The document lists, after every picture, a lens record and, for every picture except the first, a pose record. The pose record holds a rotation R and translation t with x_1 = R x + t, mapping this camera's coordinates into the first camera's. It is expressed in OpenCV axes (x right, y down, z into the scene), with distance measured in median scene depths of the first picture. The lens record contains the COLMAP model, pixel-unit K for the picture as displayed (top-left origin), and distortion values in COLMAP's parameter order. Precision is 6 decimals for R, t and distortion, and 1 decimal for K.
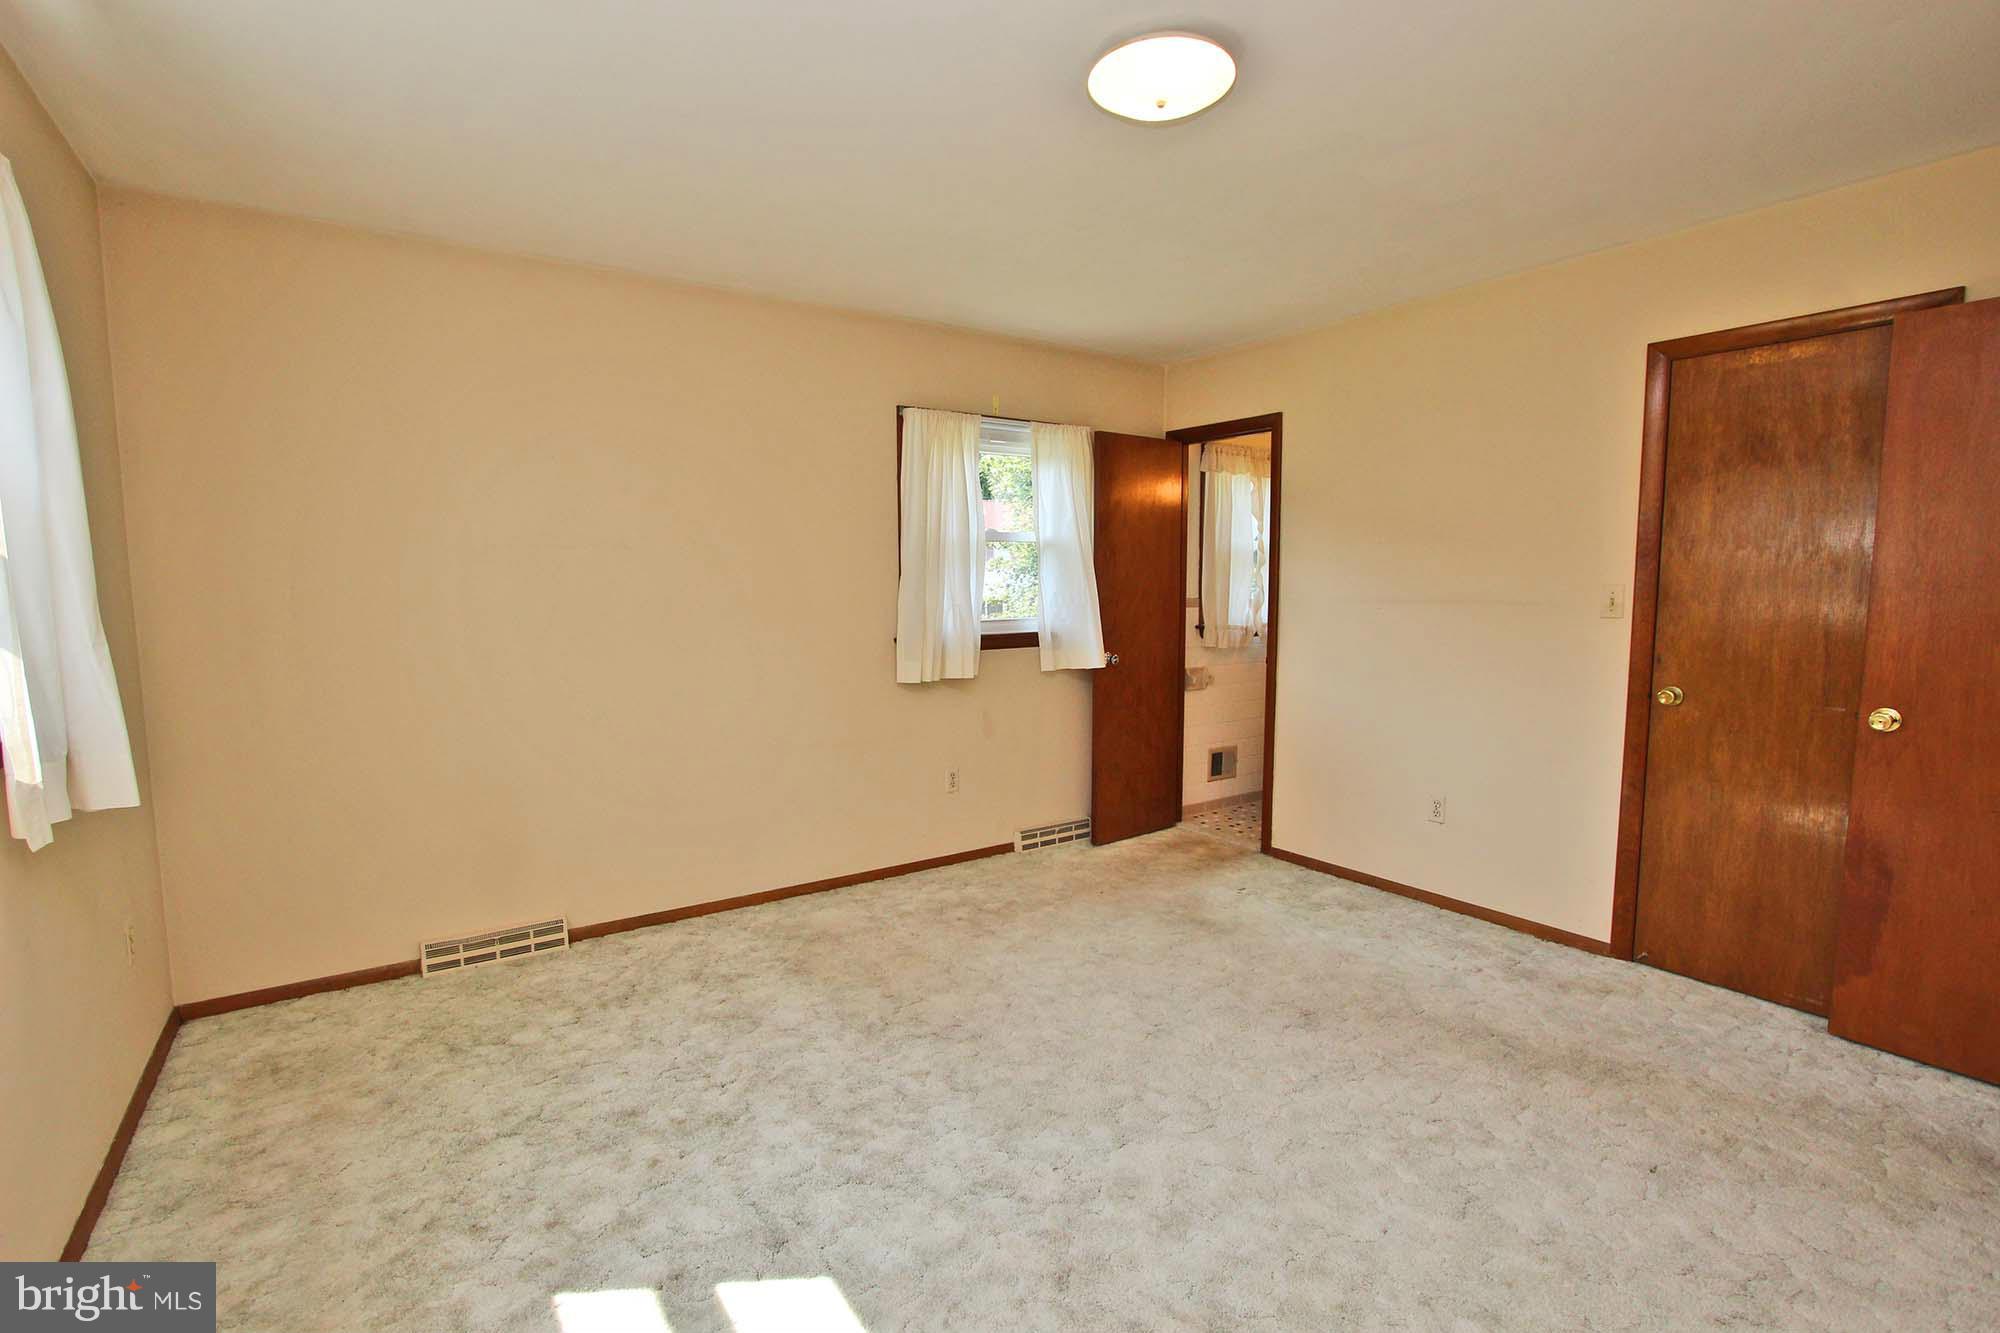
lens RADIAL K [[917.2, 0, 988.8], [0, 917.2, 673.3], [0, 0, 1]] dist [-0.015712, -0.000324]
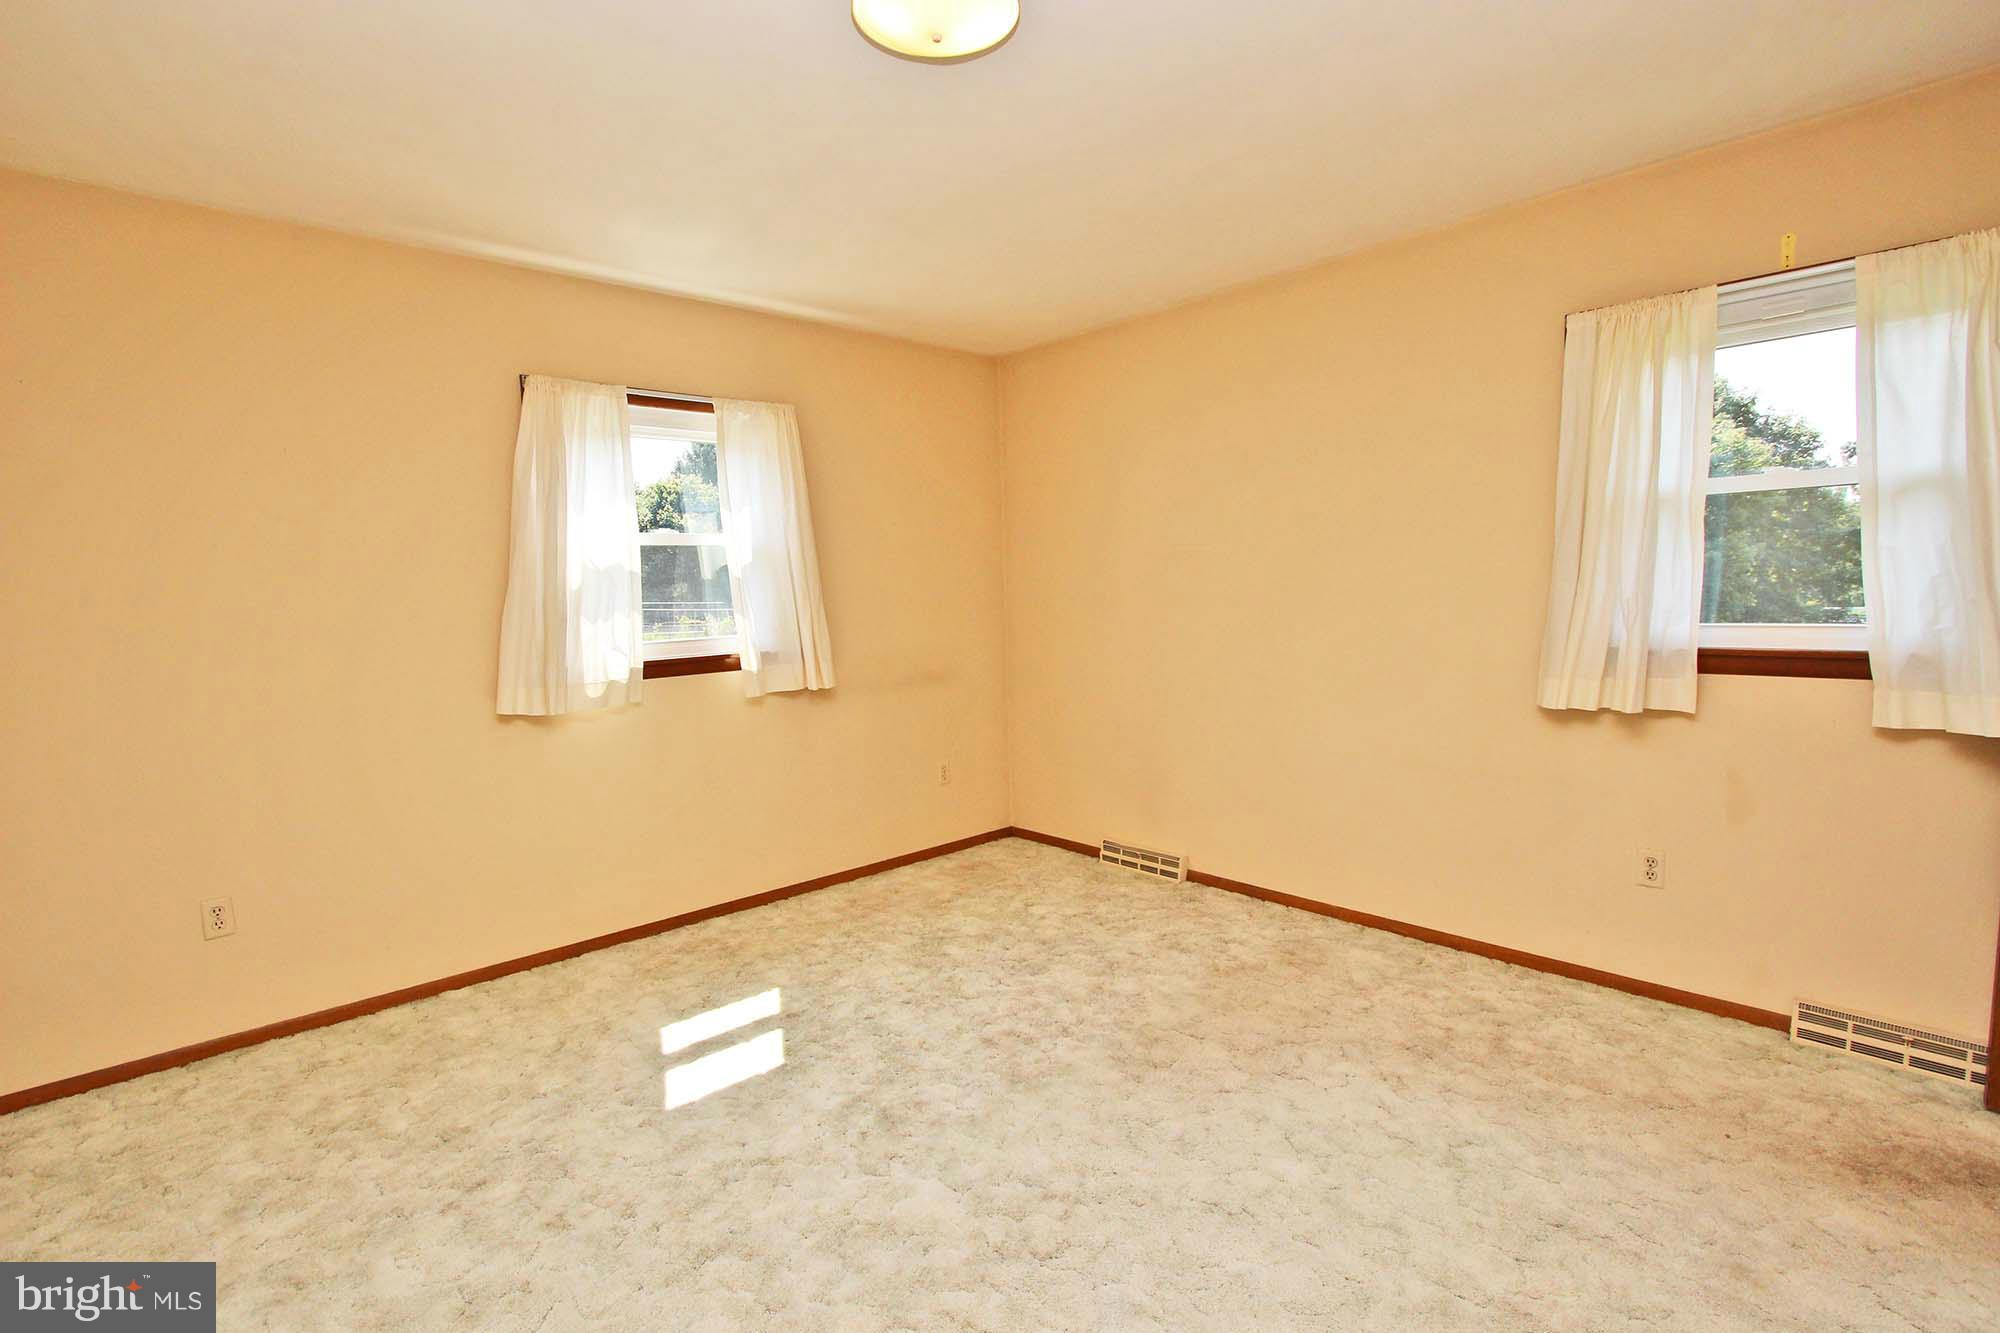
lens RADIAL K [[917.2, 0, 988.8], [0, 917.2, 673.3], [0, 0, 1]] dist [-0.015712, -0.000324]
pose [[0.148467, 0.094560, -0.984386, 0.606089], [-0.068677, 0.994001, 0.085125, -0.051893], [0.986530, 0.054966, 0.154070, 0.513825]]
